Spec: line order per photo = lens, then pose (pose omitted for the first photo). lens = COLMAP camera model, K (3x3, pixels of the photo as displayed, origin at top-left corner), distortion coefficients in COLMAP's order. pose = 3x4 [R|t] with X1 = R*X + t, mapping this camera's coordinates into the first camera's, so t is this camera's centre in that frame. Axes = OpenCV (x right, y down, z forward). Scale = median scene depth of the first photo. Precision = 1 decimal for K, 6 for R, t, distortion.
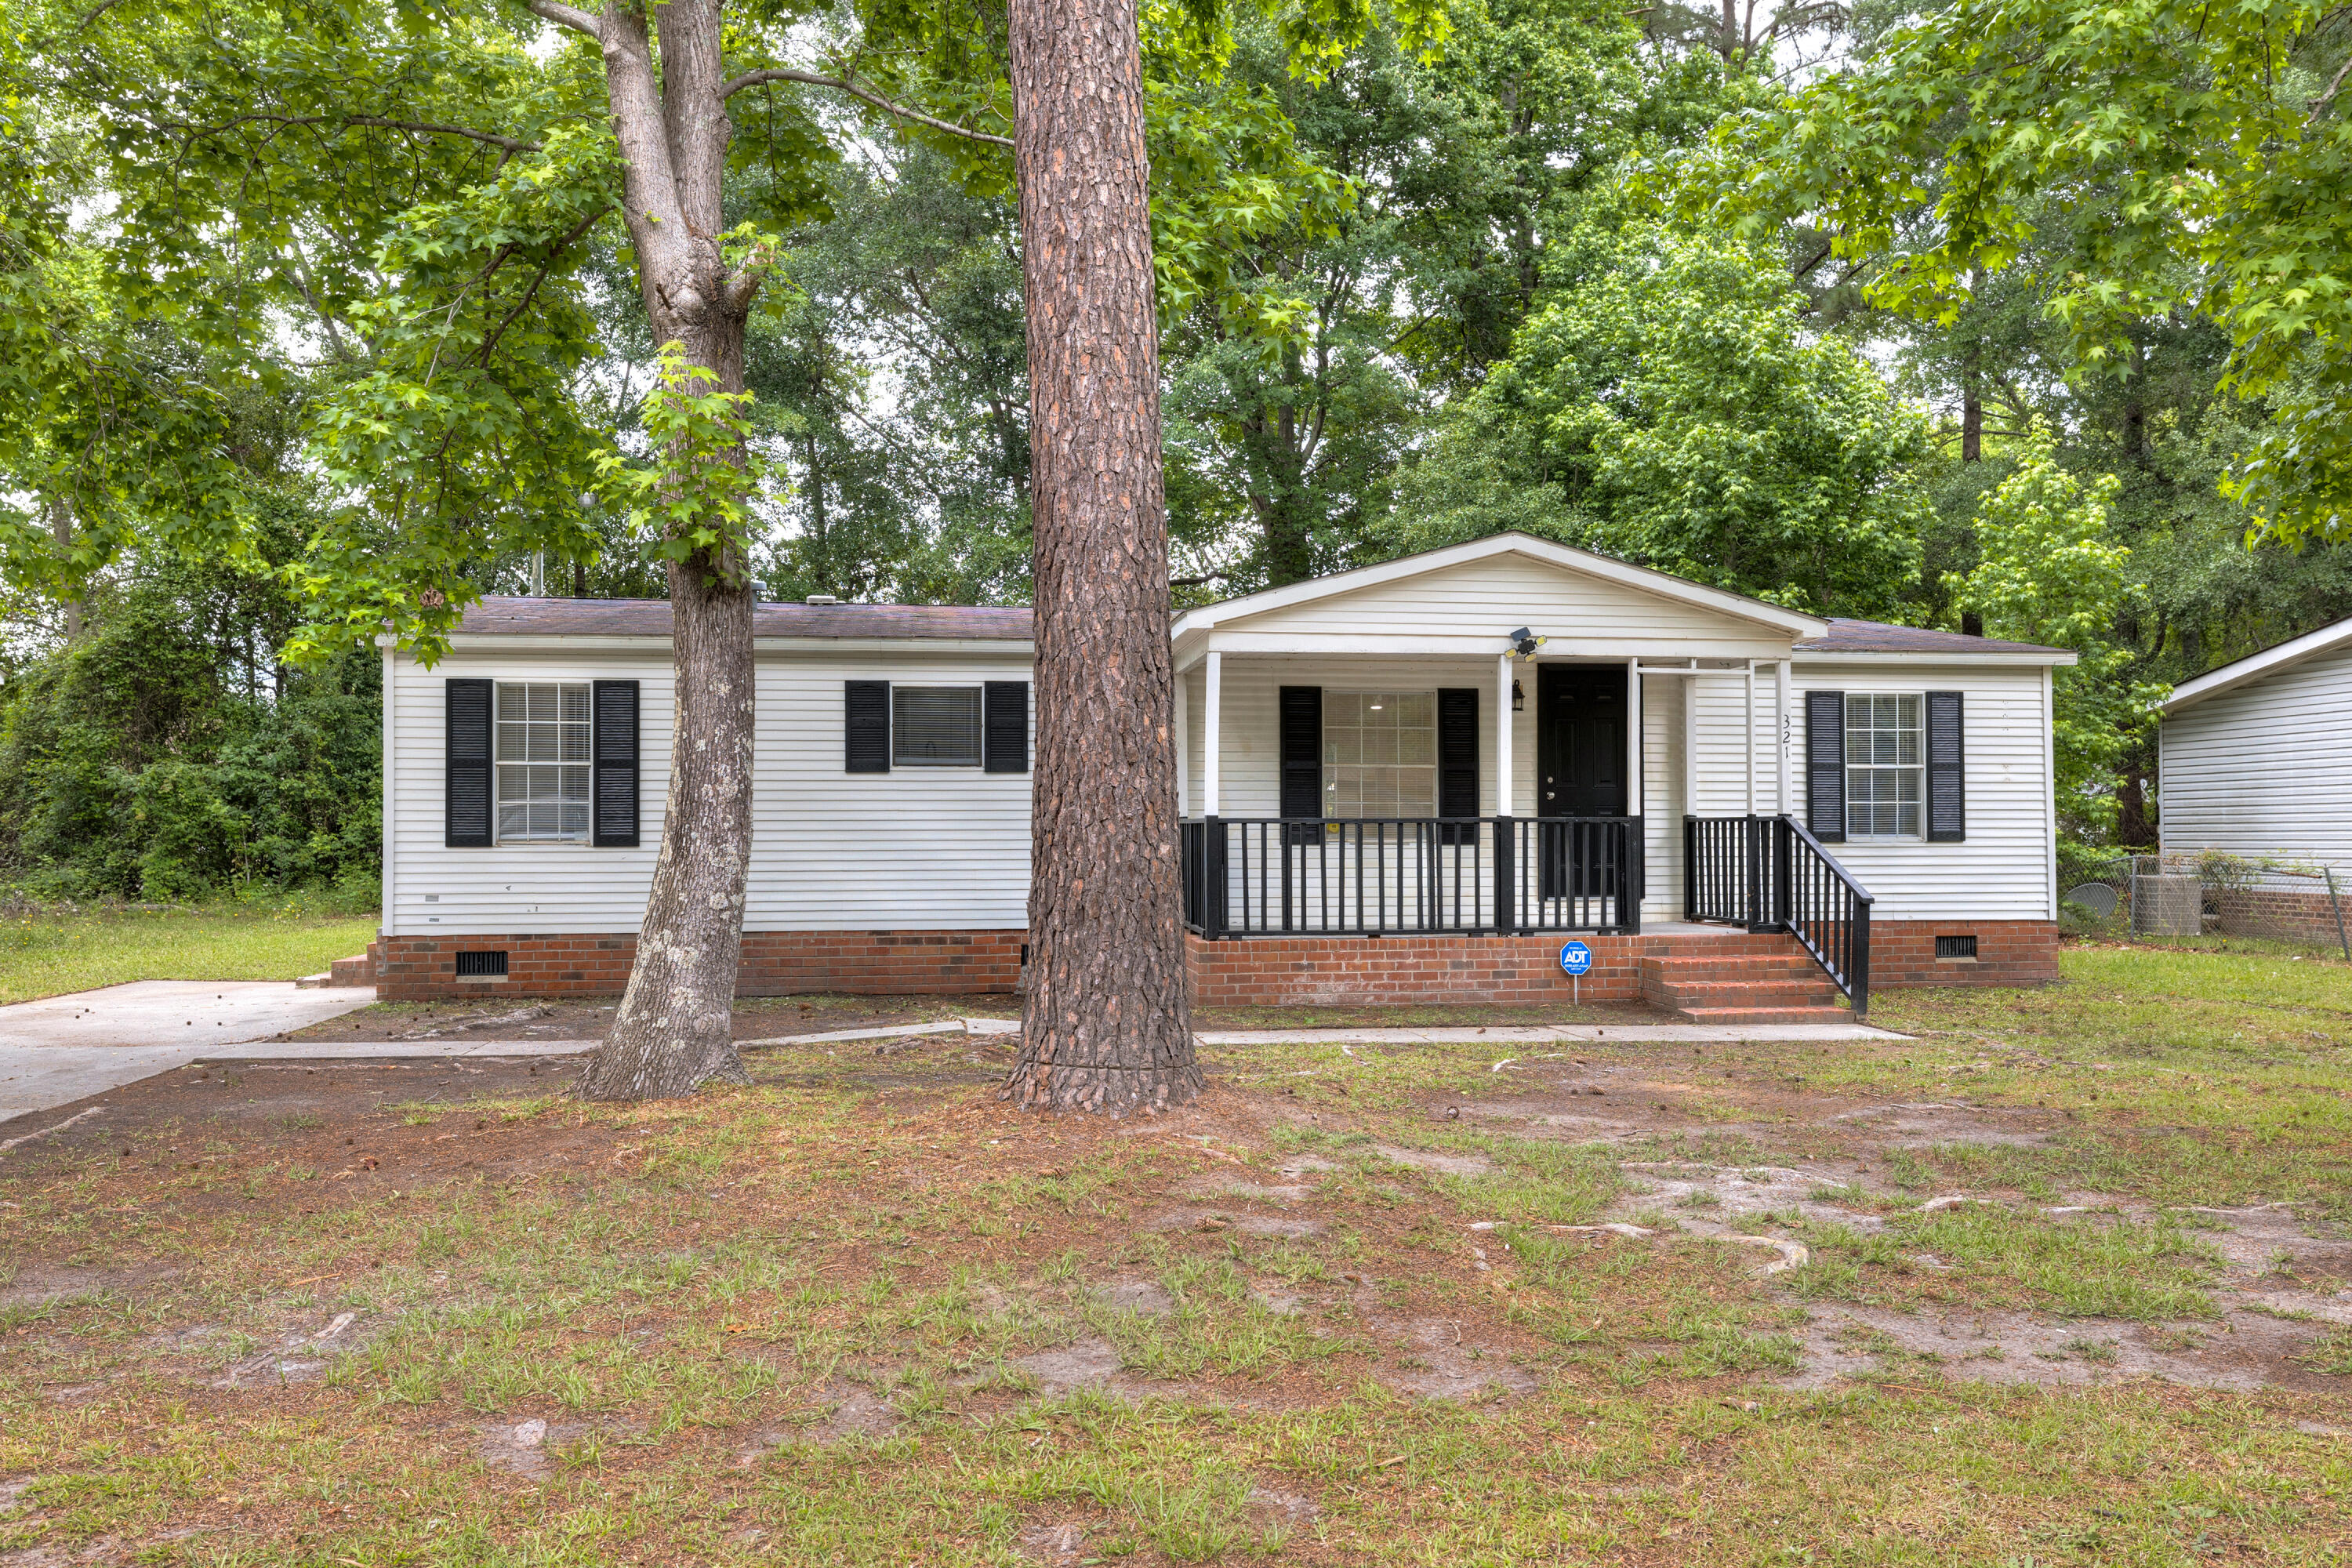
lens RADIAL K [[1769.7, 0, 1163.5], [0, 1769.7, 779.1], [0, 0, 1]] dist [0.009932, 0.000466]
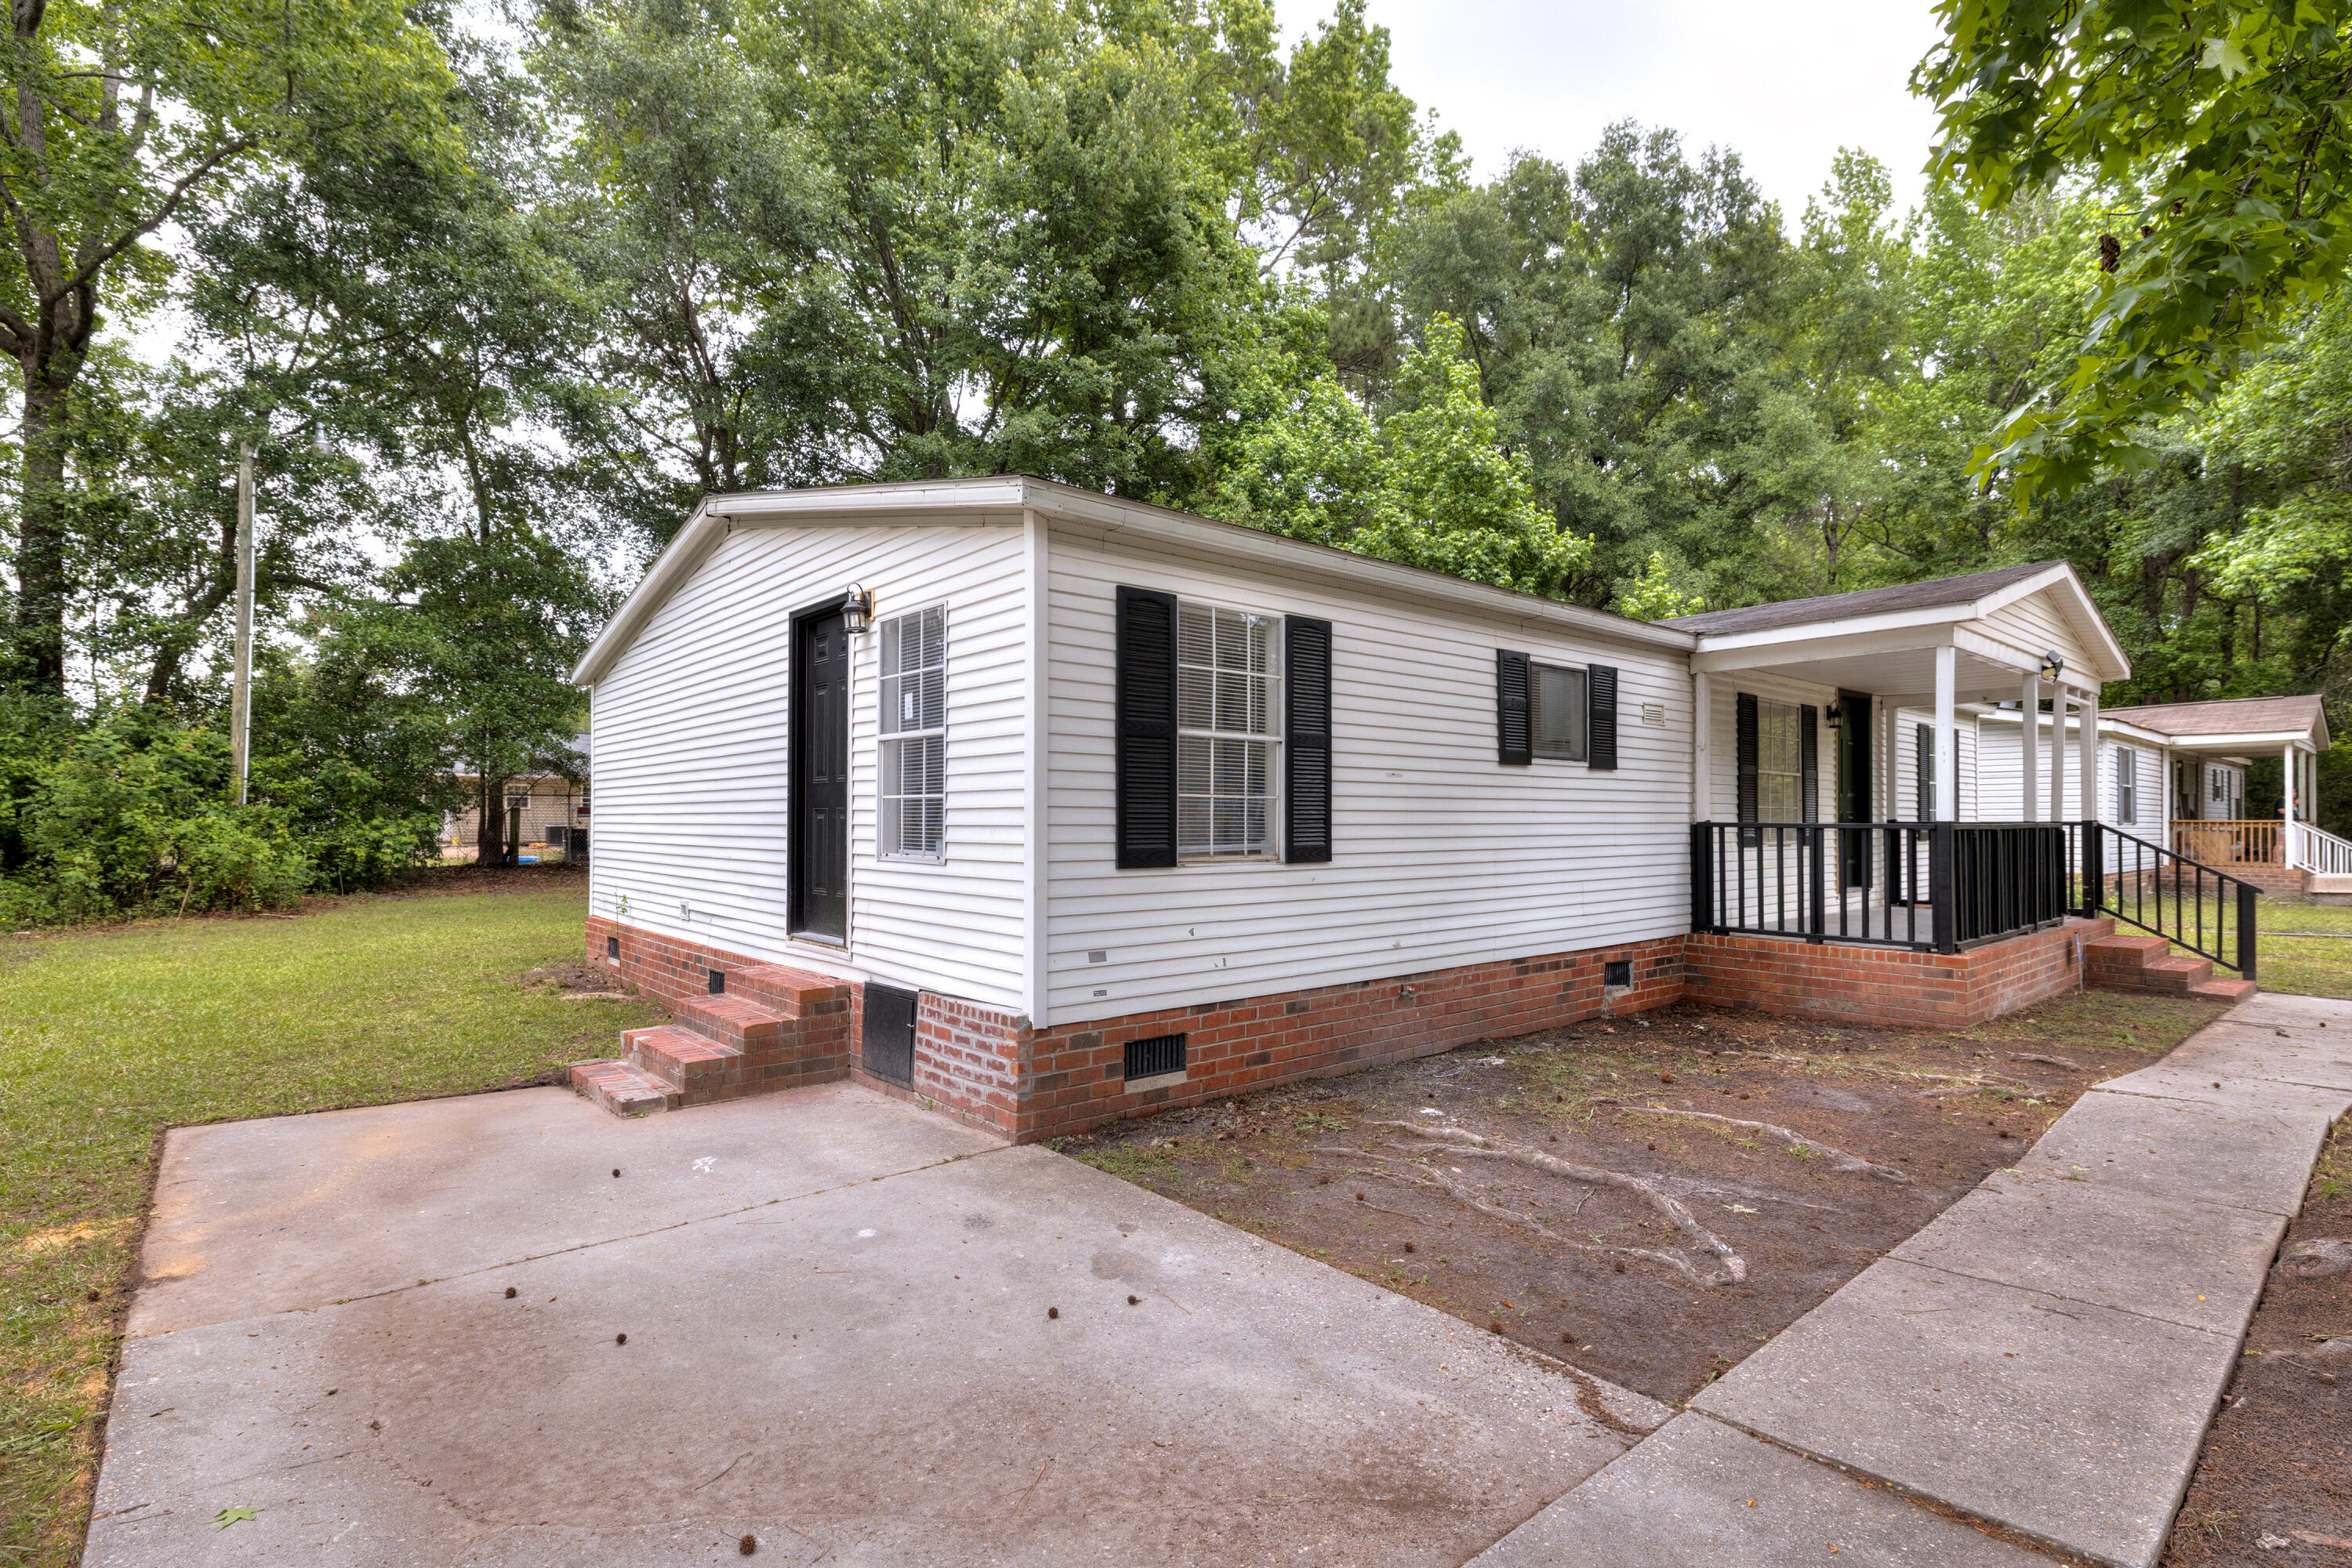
lens RADIAL K [[1111.1, 0, 1182.3], [0, 1111.1, 807.3], [0, 0, 1]] dist [-0.004216, 0.000248]
pose [[0.846373, 0.008002, 0.532531, -0.538987], [-0.015444, 0.999835, 0.009521, 0.012542], [-0.532367, -0.016283, 0.846357, 0.619473]]
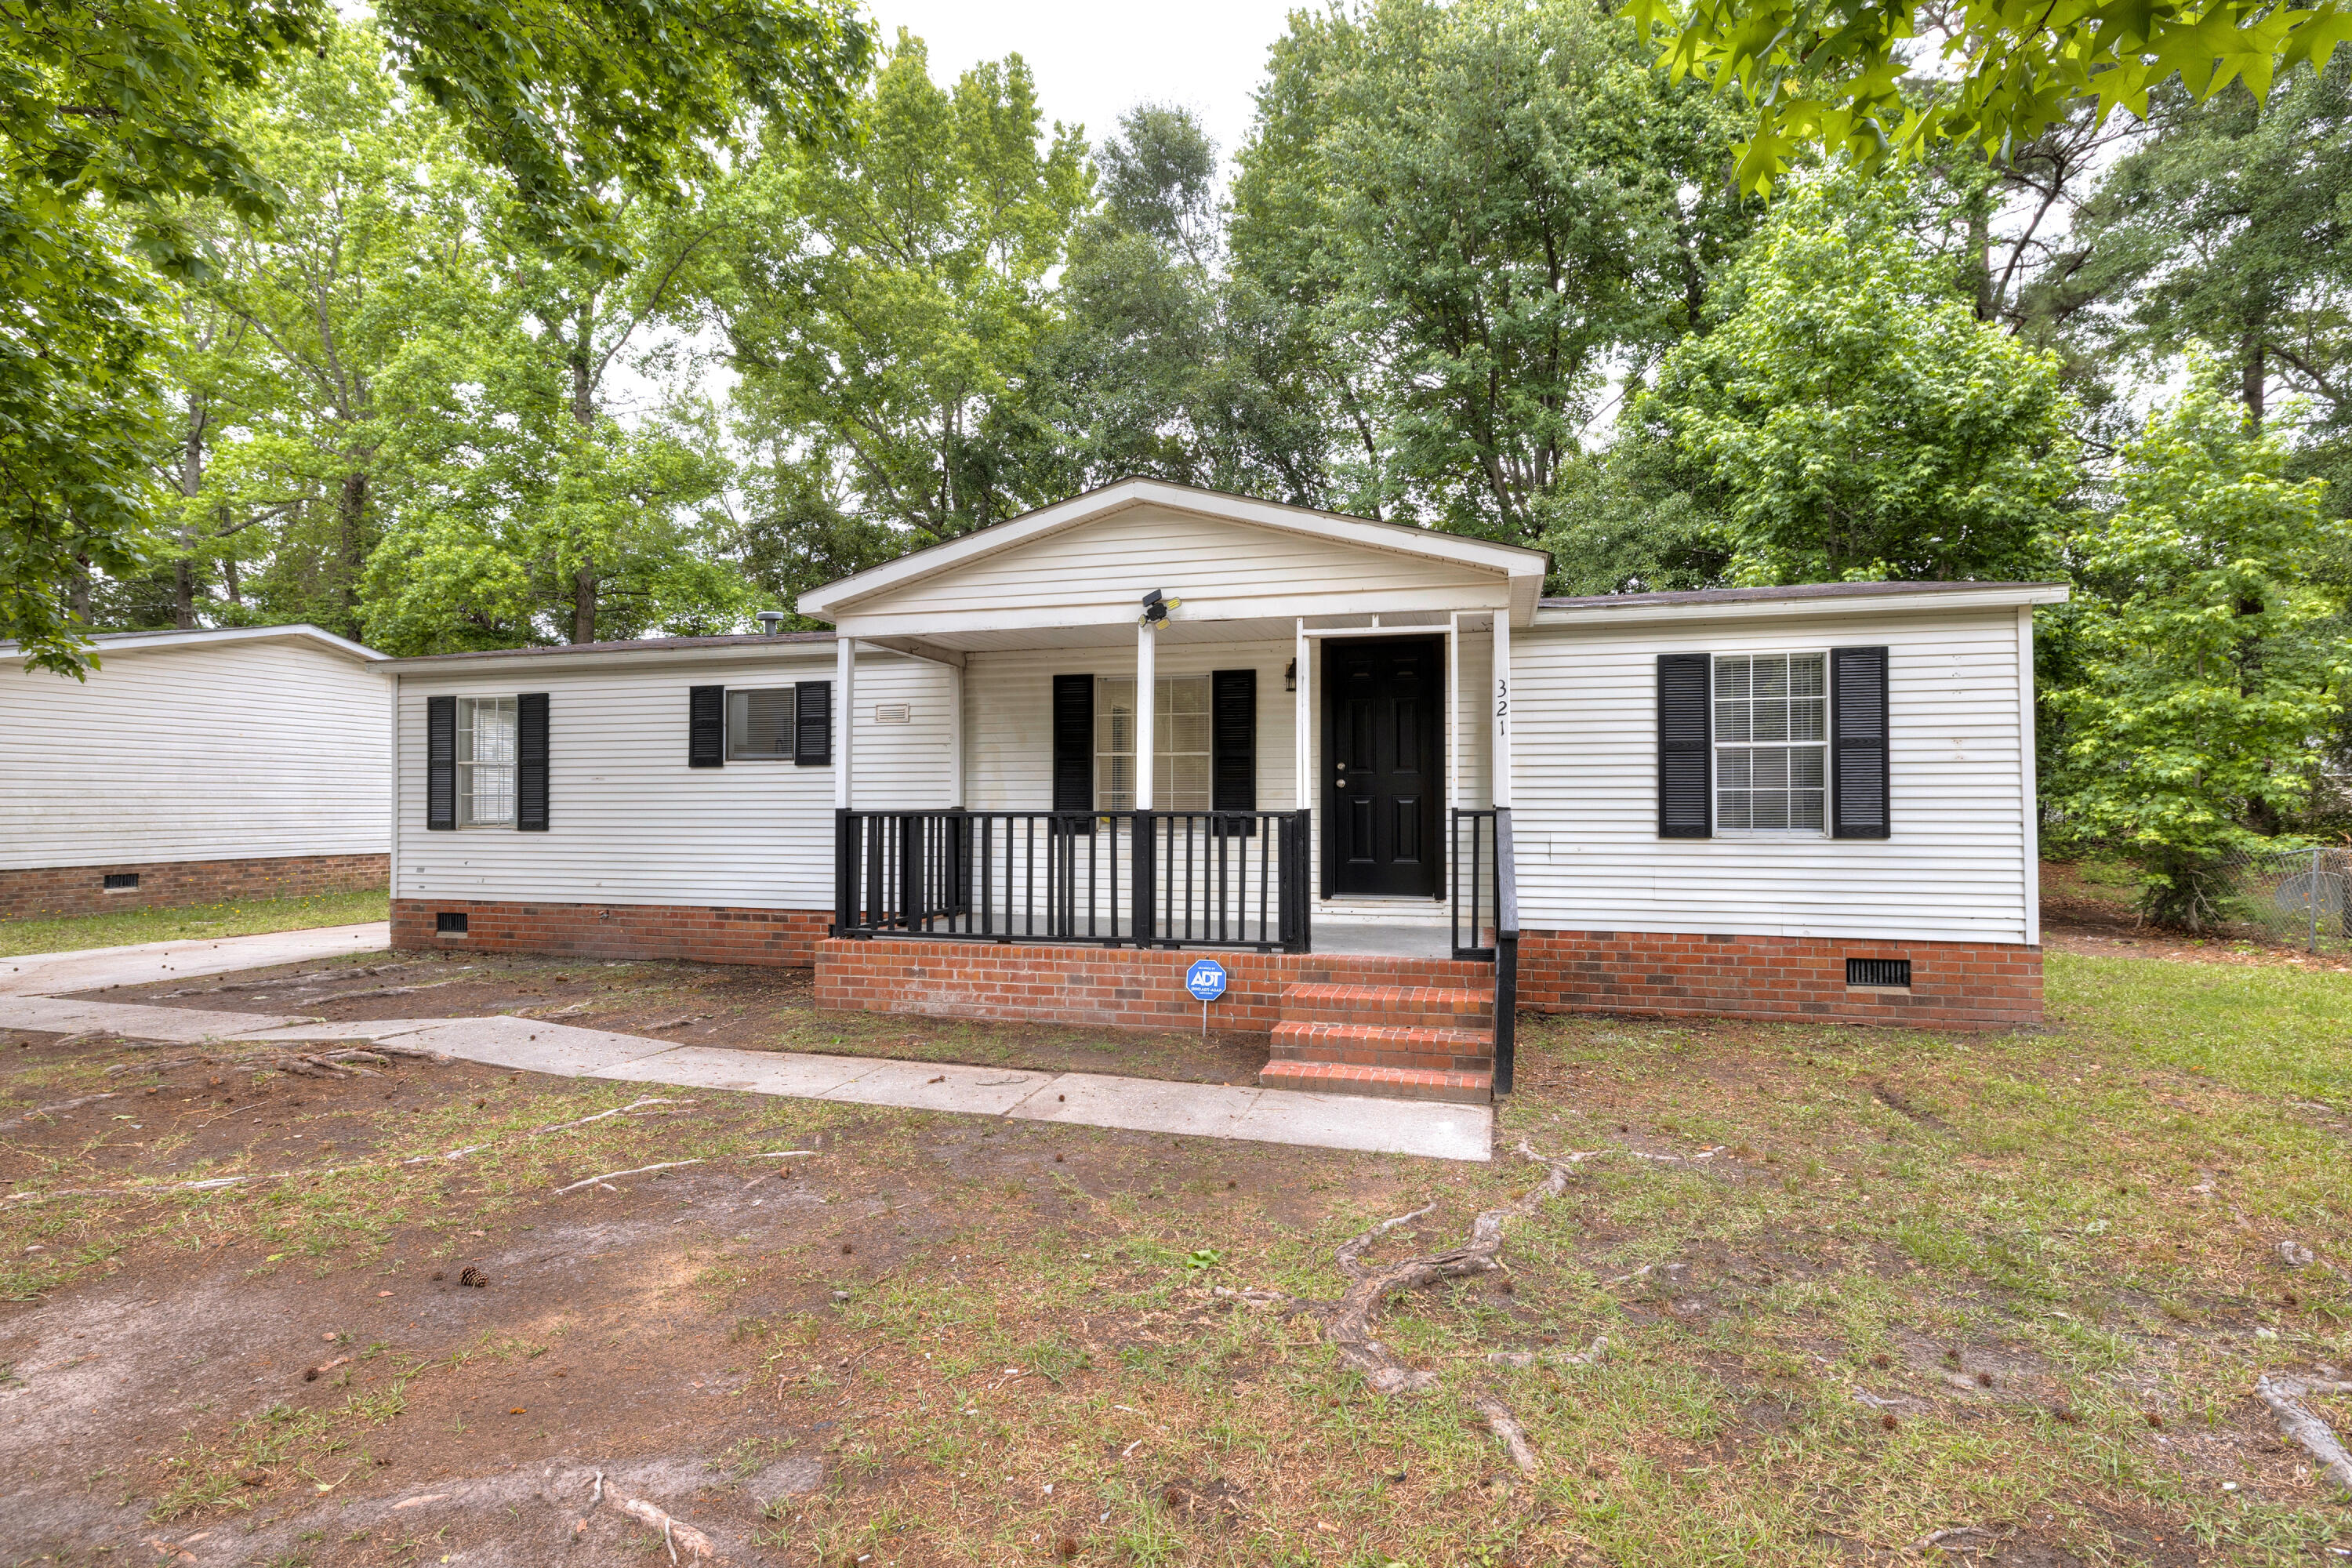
lens RADIAL K [[1111.1, 0, 1172.6], [0, 1111.1, 781.2], [0, 0, 1]] dist [-0.004216, 0.000248]
pose [[0.917522, -0.006747, -0.397628, 0.370531], [0.011517, 0.999887, 0.009610, 0.001633], [0.397518, -0.013397, 0.917496, 0.444947]]
